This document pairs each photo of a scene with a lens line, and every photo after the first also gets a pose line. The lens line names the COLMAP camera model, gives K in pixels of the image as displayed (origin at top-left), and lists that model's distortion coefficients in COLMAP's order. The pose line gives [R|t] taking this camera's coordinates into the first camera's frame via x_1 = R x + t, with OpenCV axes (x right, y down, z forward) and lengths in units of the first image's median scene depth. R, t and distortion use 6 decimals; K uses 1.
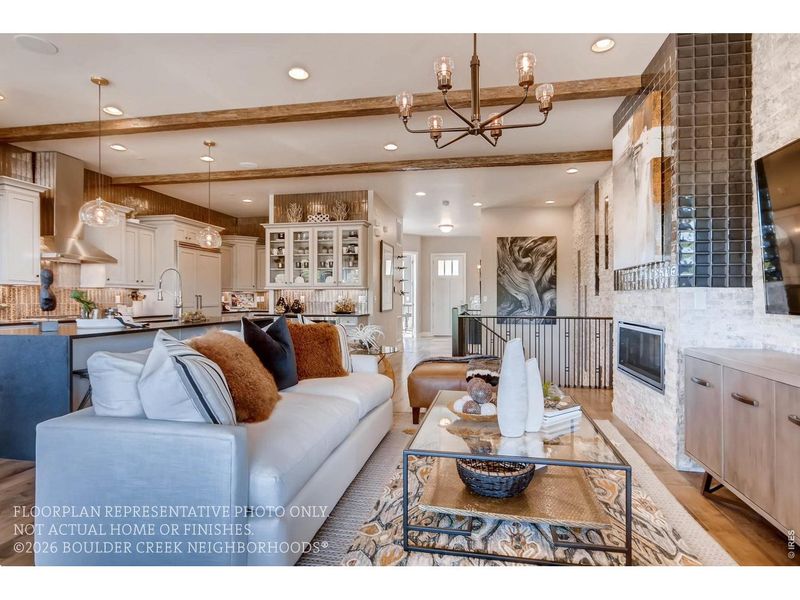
lens RADIAL K [[433.4, 0, 403.7], [0, 433.4, 302.6], [0, 0, 1]] dist [-0.004458, 0.016781]
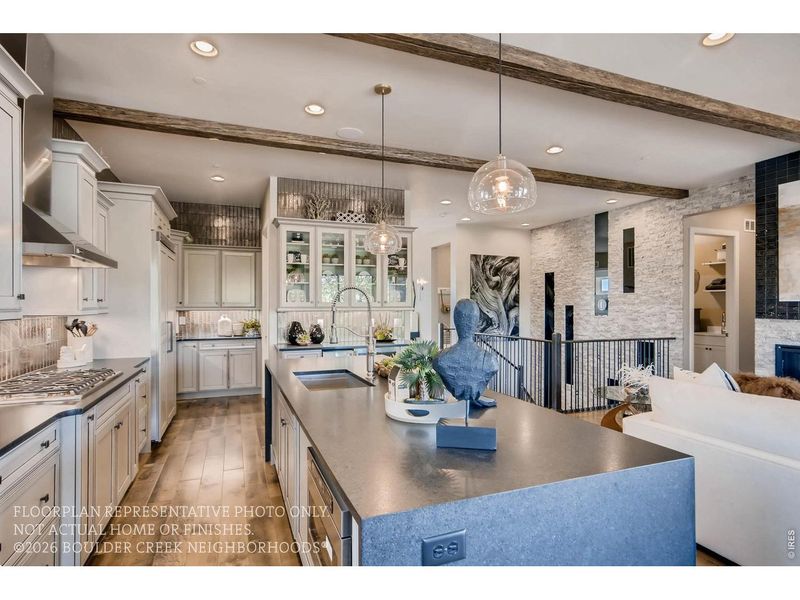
lens RADIAL K [[424.2, 0, 386.6], [0, 424.2, 301.1], [0, 0, 1]] dist [-0.000847, 0.000177]
pose [[0.850605, 0.003532, 0.525794, -0.463398], [0.005876, 0.999851, -0.016222, -0.030856], [-0.525773, 0.016888, 0.850457, 0.291523]]
